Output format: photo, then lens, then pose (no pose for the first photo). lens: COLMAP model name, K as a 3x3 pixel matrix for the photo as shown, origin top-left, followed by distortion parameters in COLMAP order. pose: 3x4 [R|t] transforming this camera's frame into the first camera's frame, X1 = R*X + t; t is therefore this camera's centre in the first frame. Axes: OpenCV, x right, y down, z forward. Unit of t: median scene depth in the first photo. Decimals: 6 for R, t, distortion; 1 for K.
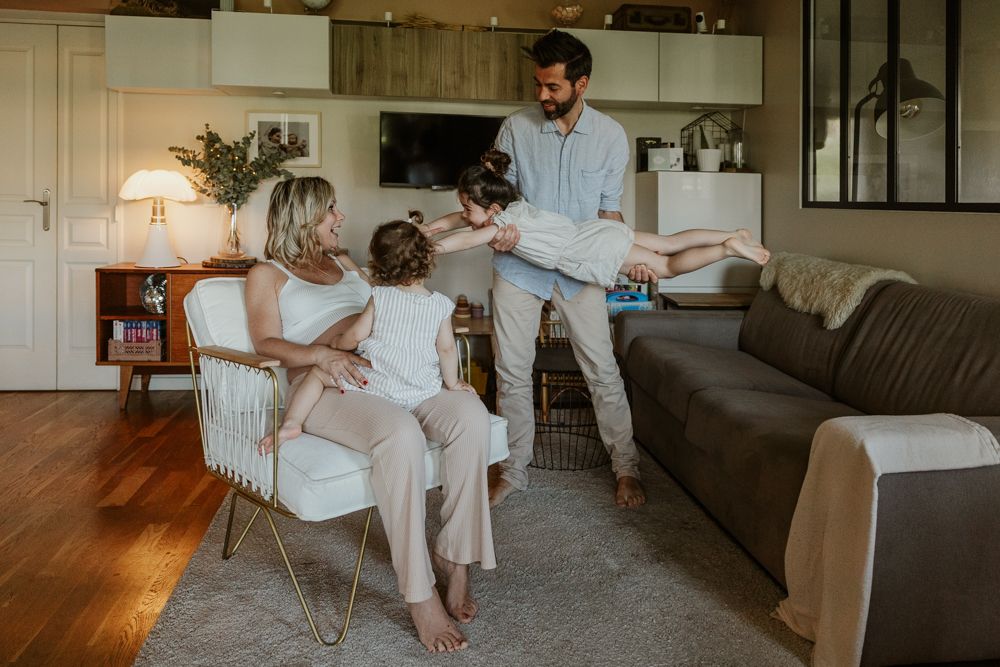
lens RADIAL K [[702.2, 0, 520.1], [0, 702.2, 329.9], [0, 0, 1]] dist [0.000069, -0.000666]
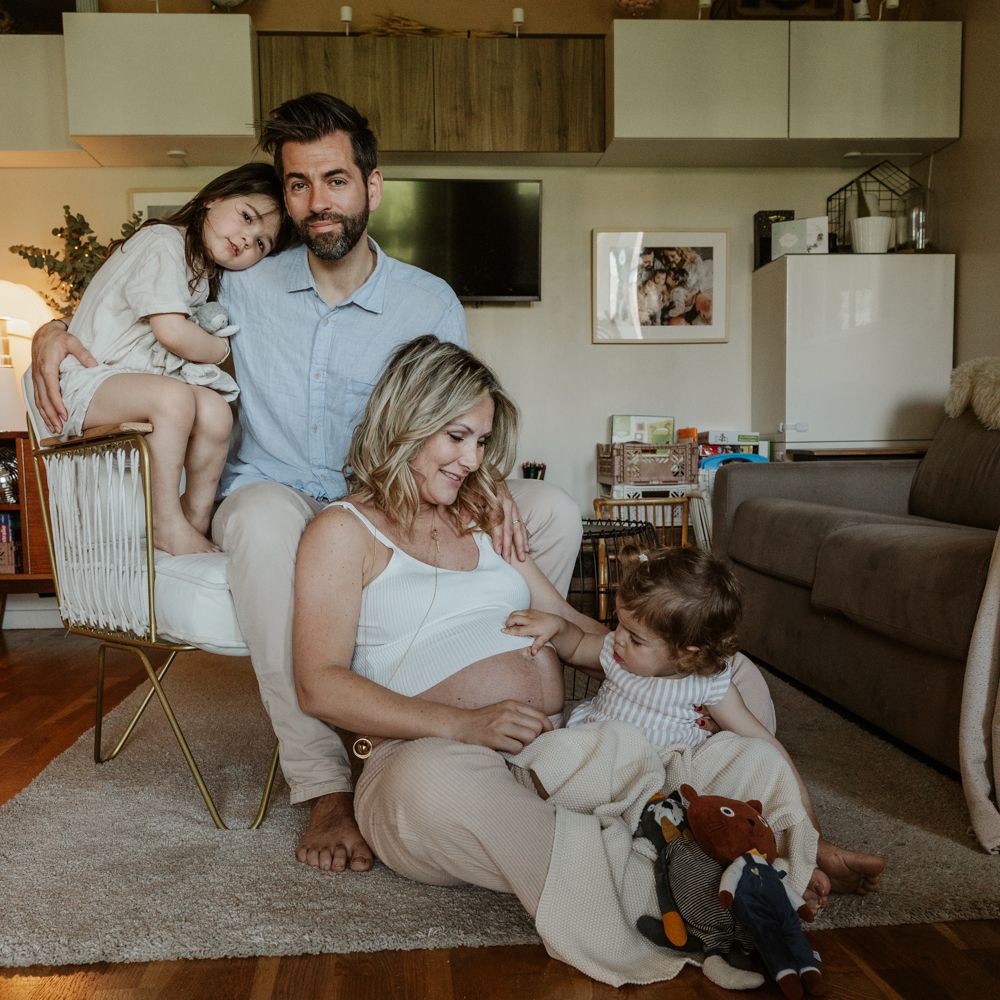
lens RADIAL K [[1113.3, 0, 498.9], [0, 1113.3, 501.0], [0, 0, 1]] dist [-0.005352, 0.000000]
pose [[0.999192, -0.013533, -0.037835, -0.023391], [0.017148, 0.995146, 0.096905, -0.115771], [0.036340, -0.097475, 0.994574, -0.003611]]
